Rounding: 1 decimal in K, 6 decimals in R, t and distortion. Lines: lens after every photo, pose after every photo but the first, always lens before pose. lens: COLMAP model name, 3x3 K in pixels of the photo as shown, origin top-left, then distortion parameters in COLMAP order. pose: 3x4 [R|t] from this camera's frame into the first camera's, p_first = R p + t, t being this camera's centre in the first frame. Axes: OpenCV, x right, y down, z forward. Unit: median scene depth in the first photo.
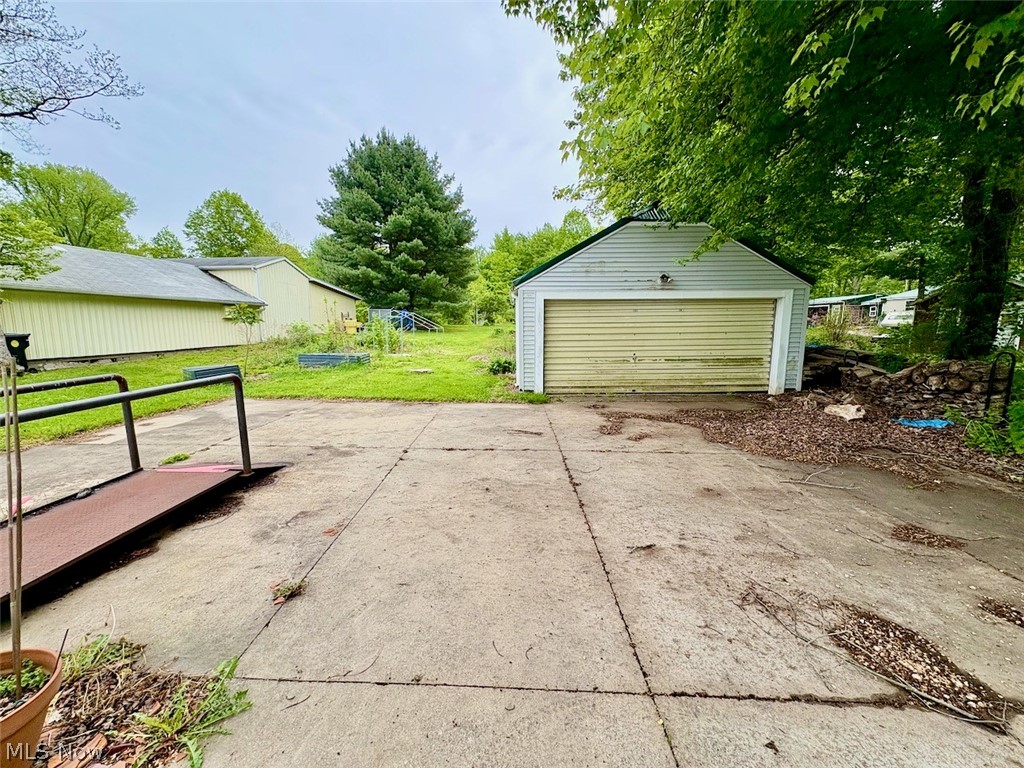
lens RADIAL K [[407.3, 0, 507.5], [0, 407.3, 382.9], [0, 0, 1]] dist [-0.004554, 0.001539]
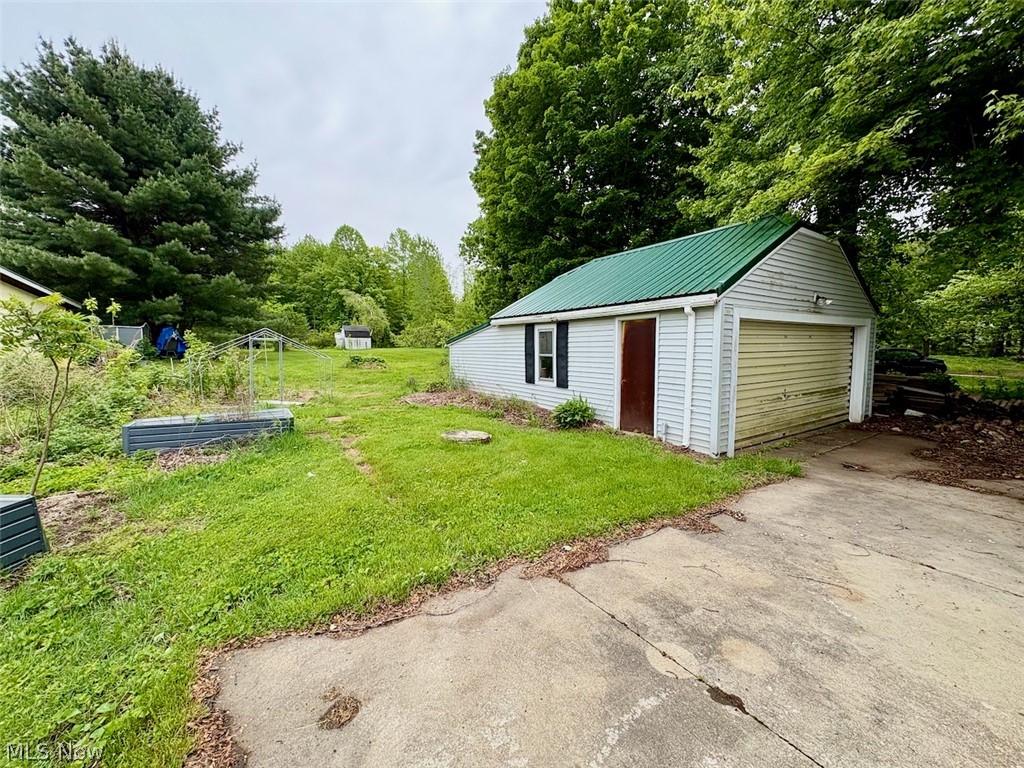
lens RADIAL K [[407.3, 0, 510.5], [0, 407.3, 382.8], [0, 0, 1]] dist [-0.004554, 0.001539]
pose [[0.830201, -0.047880, 0.555405, -0.189365], [0.079635, 0.996273, -0.033150, -0.032304], [-0.551747, 0.071751, 0.830919, 0.200137]]
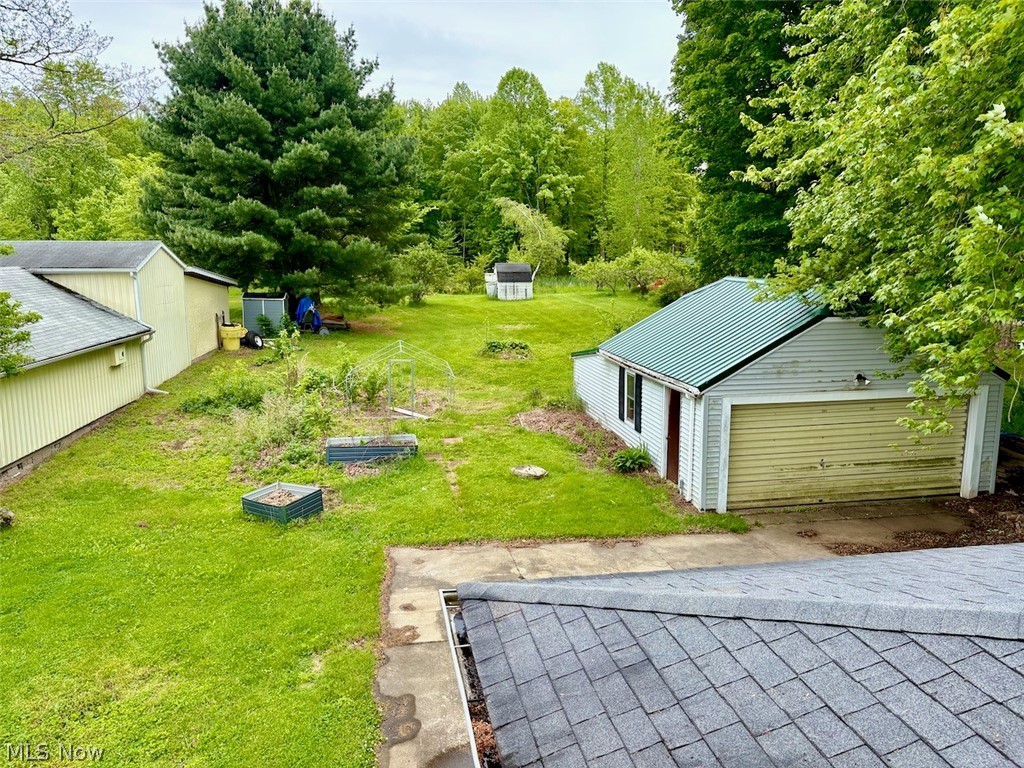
lens RADIAL K [[772.3, 0, 502.2], [0, 772.3, 381.5], [0, 0, 1]] dist [0.022063, -0.011451]
pose [[0.982934, -0.032513, 0.181061, -0.207908], [0.027462, 0.999162, 0.030336, -0.097530], [-0.181896, -0.024846, 0.983004, -0.157075]]
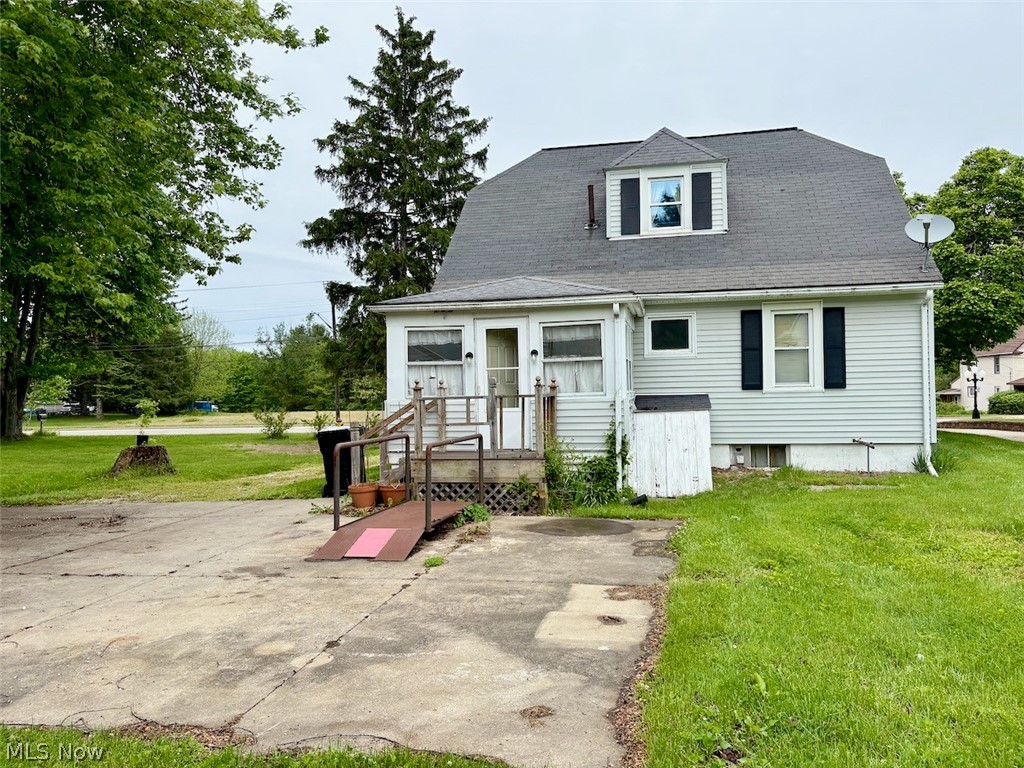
lens RADIAL K [[772.3, 0, 512.5], [0, 772.3, 383.4], [0, 0, 1]] dist [0.022063, -0.011451]
pose [[-0.983183, 0.020774, 0.181436, -0.200445], [0.044326, 0.990945, 0.126737, -0.060559], [-0.177160, 0.132648, -0.975202, 0.394378]]
